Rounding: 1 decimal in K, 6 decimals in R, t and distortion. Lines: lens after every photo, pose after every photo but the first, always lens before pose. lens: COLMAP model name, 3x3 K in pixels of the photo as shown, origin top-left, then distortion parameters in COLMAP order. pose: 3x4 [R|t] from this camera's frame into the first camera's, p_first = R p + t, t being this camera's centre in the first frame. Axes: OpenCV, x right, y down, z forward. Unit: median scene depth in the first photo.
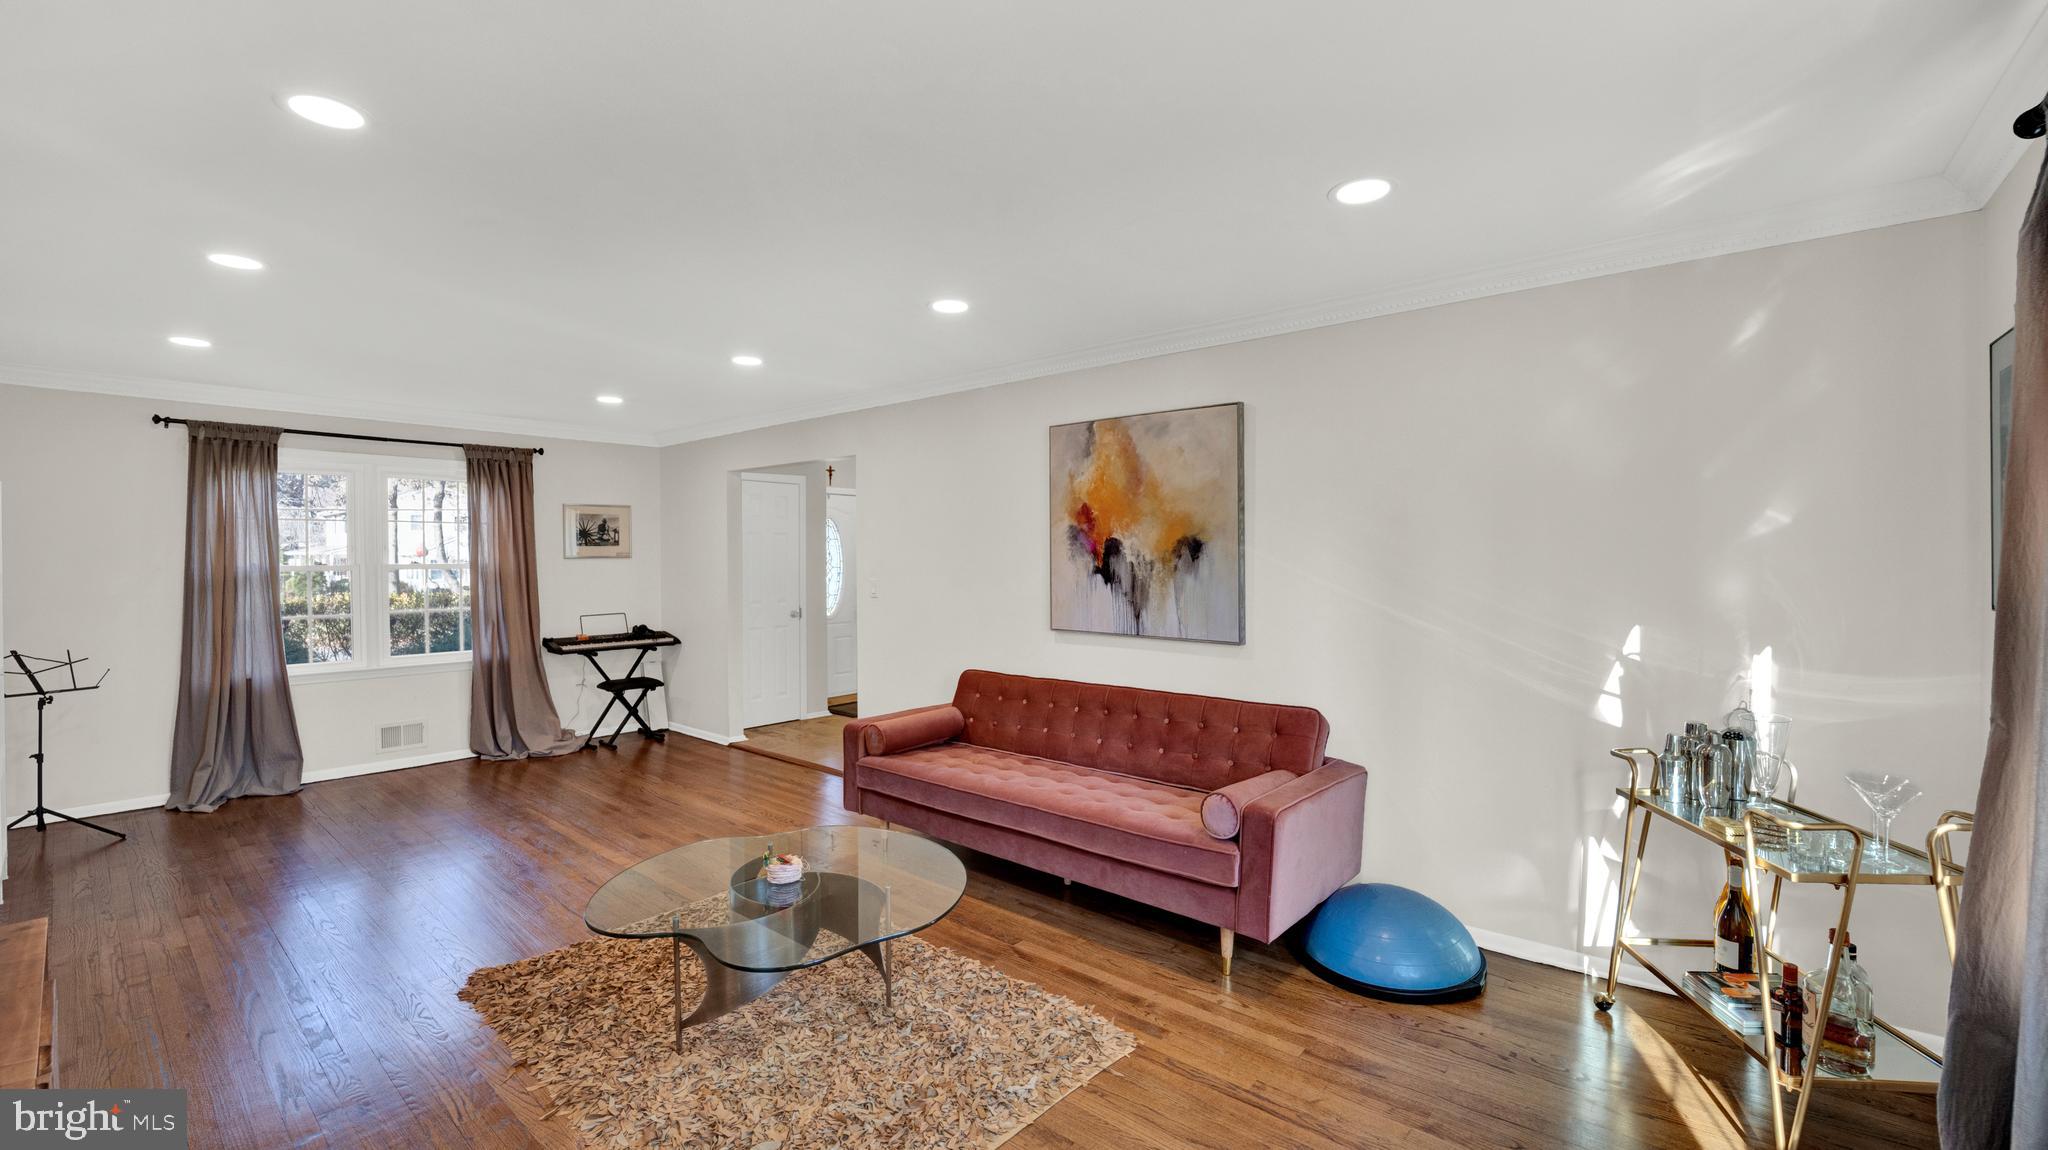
lens RADIAL K [[827.6, 0, 1015.8], [0, 827.6, 568.2], [0, 0, 1]] dist [-0.018849, -0.001776]
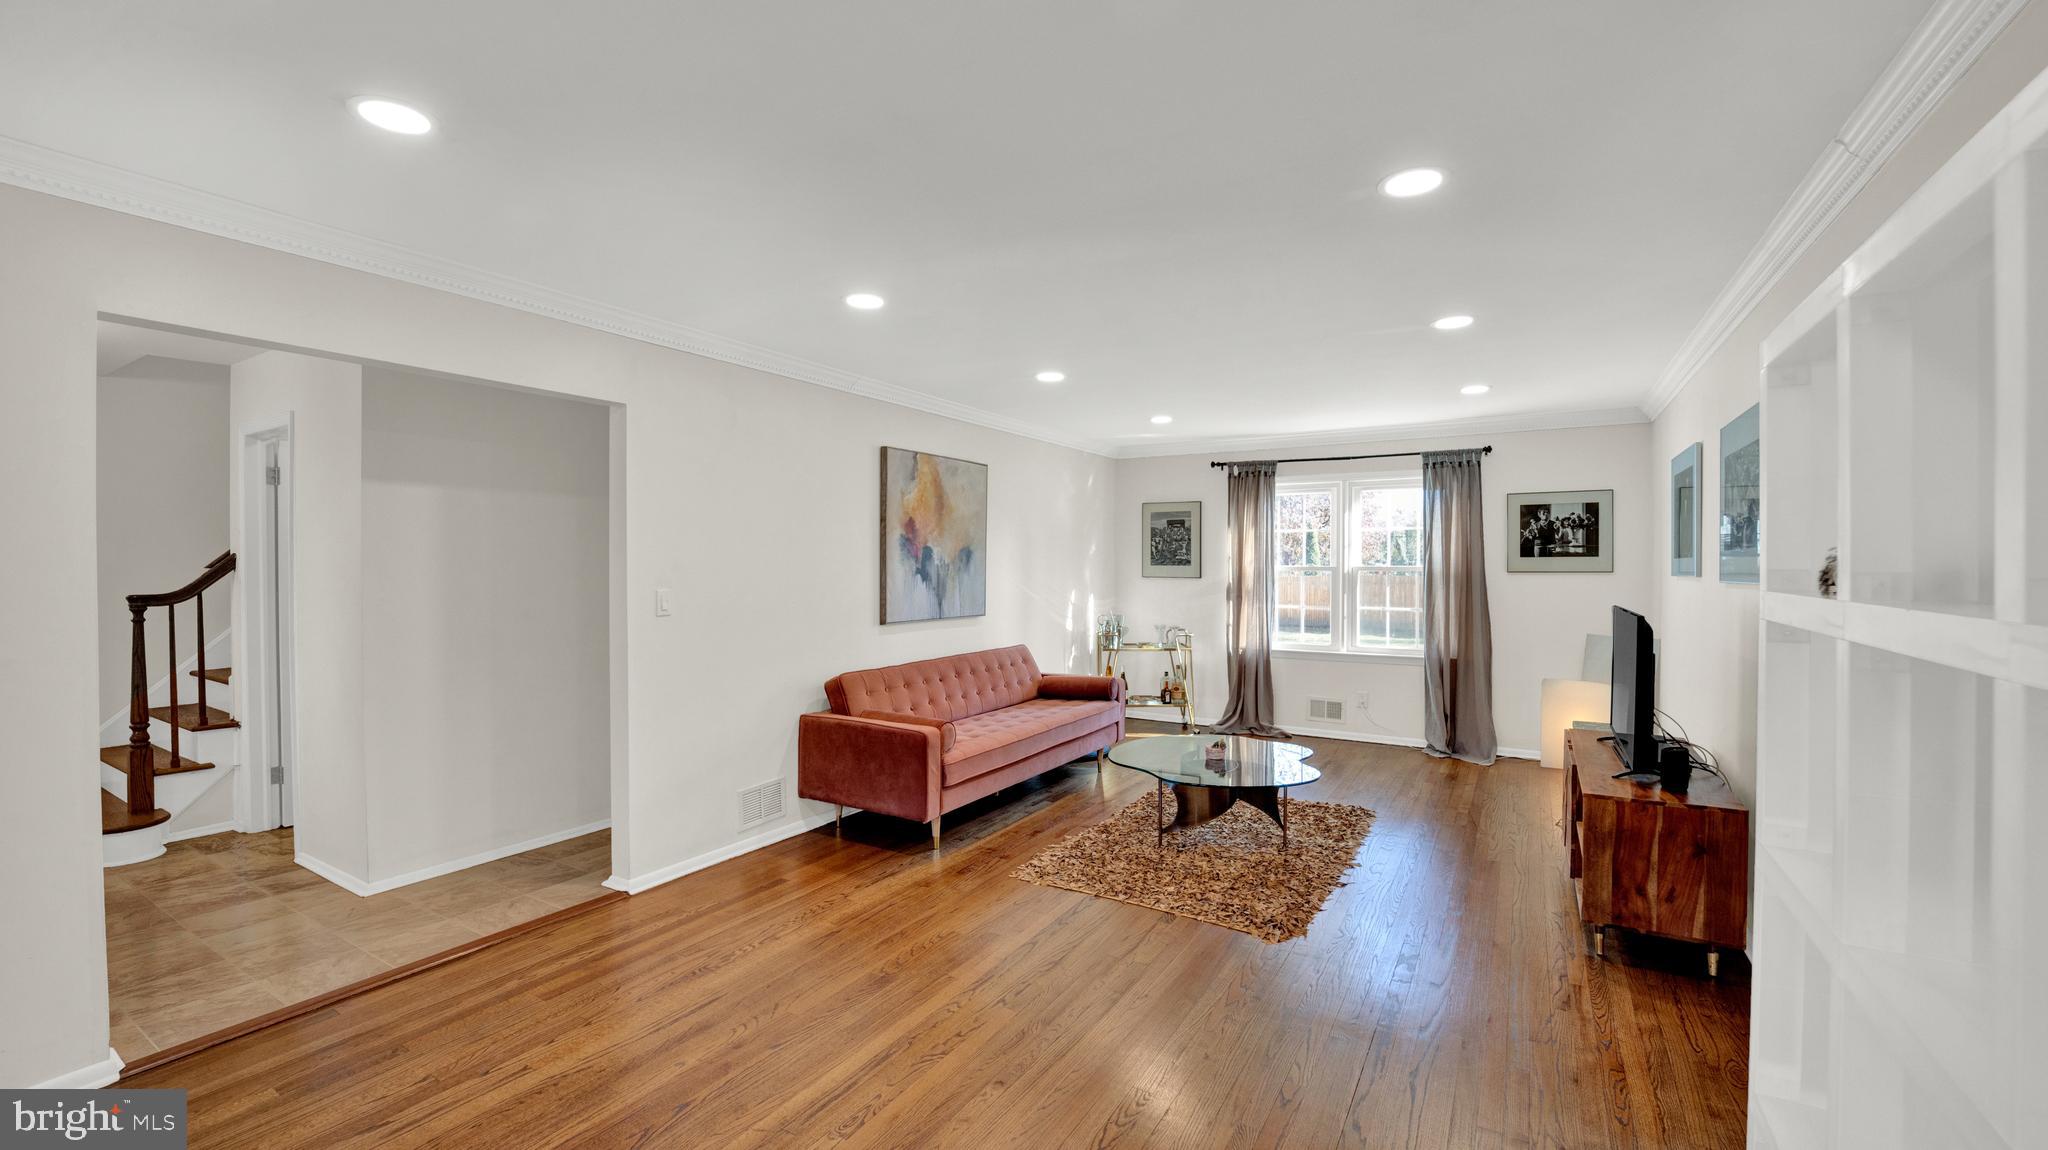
lens RADIAL K [[827.6, 0, 1016.5], [0, 827.6, 569.9], [0, 0, 1]] dist [-0.018849, -0.001776]
pose [[-0.149614, -0.015517, 0.988623, -1.202117], [-0.000252, 0.999877, 0.015655, -0.019835], [-0.988744, 0.002093, -0.149600, 1.068383]]
